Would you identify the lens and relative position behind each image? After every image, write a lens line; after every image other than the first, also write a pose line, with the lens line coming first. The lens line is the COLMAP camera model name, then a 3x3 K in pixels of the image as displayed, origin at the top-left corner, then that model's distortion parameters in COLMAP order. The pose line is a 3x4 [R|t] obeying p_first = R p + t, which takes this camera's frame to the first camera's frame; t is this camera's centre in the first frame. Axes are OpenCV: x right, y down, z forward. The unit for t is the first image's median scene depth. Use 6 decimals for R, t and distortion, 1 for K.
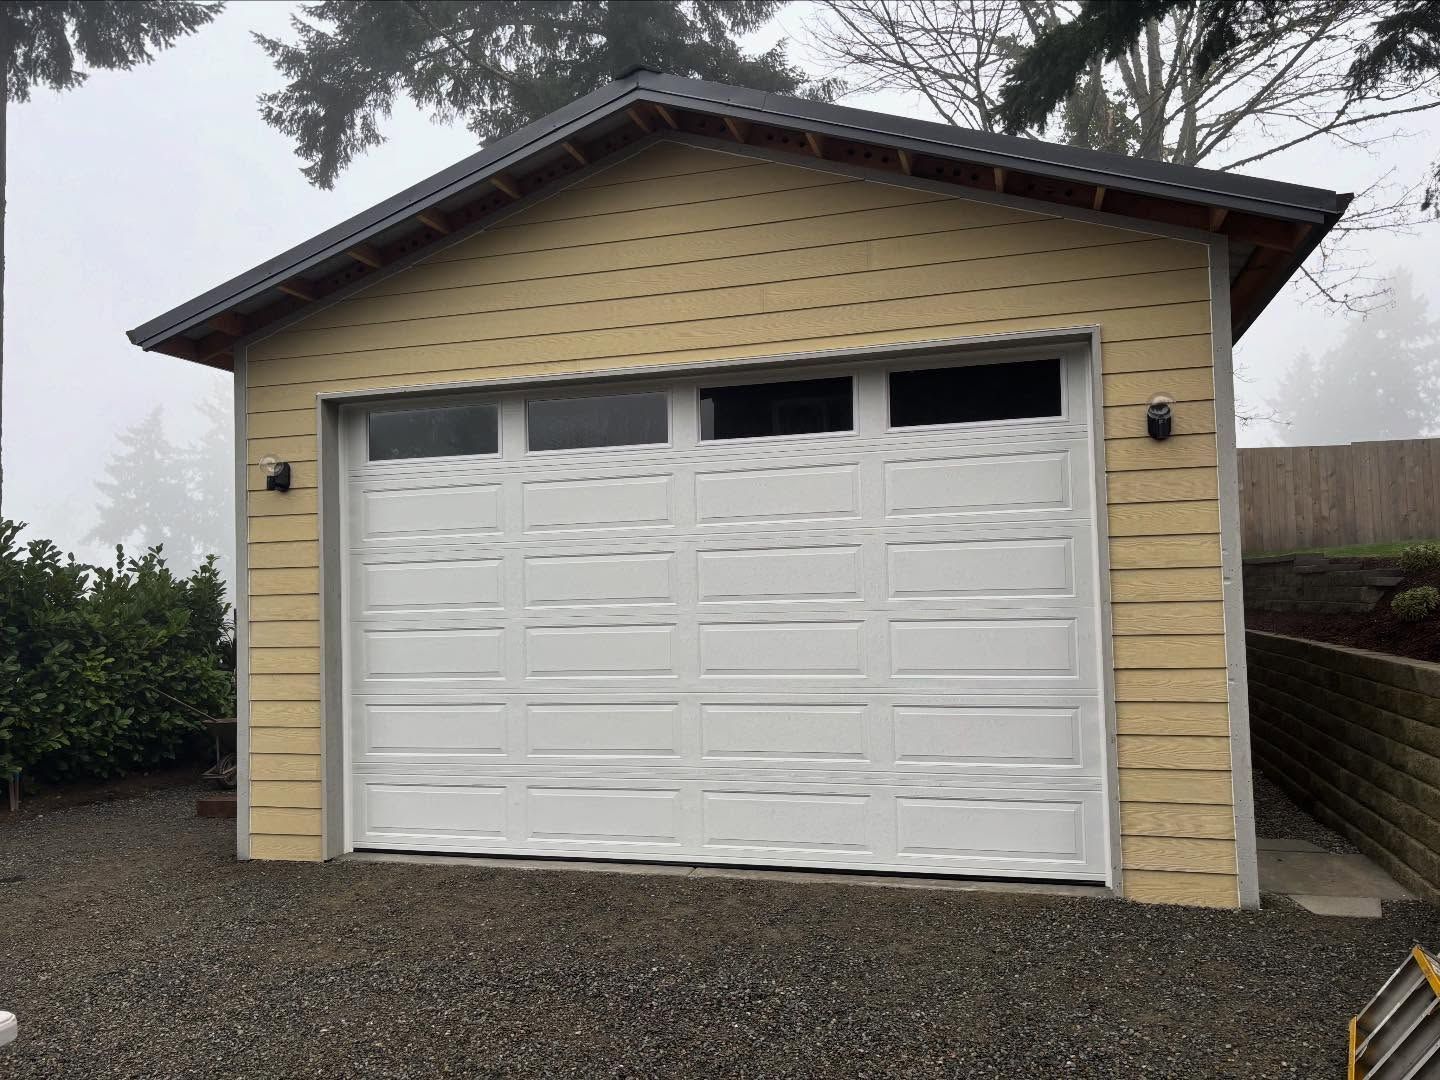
lens RADIAL K [[1089.2, 0, 719.0], [0, 1089.2, 539.4], [0, 0, 1]] dist [0.024817, -0.017903]
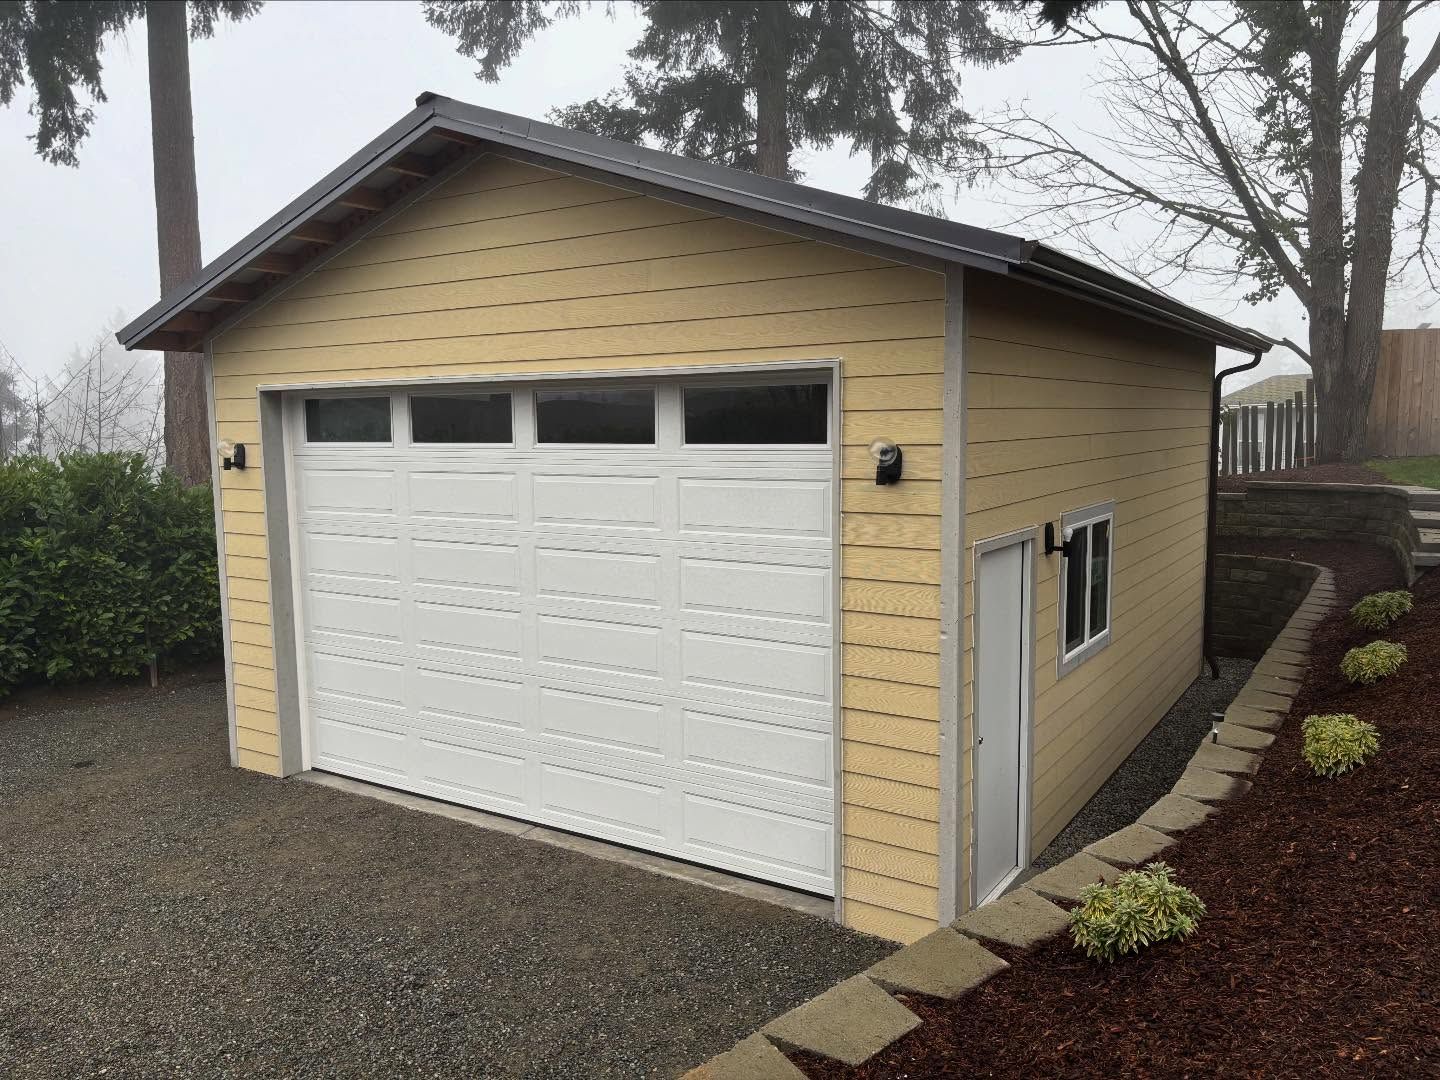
lens RADIAL K [[1089.2, 0, 717.6], [0, 1089.2, 541.8], [0, 0, 1]] dist [0.024817, -0.017903]
pose [[0.957583, 0.045699, -0.284512, 0.427107], [0.001672, 0.986447, 0.164073, -0.159545], [0.288154, -0.157590, 0.944528, 0.033644]]
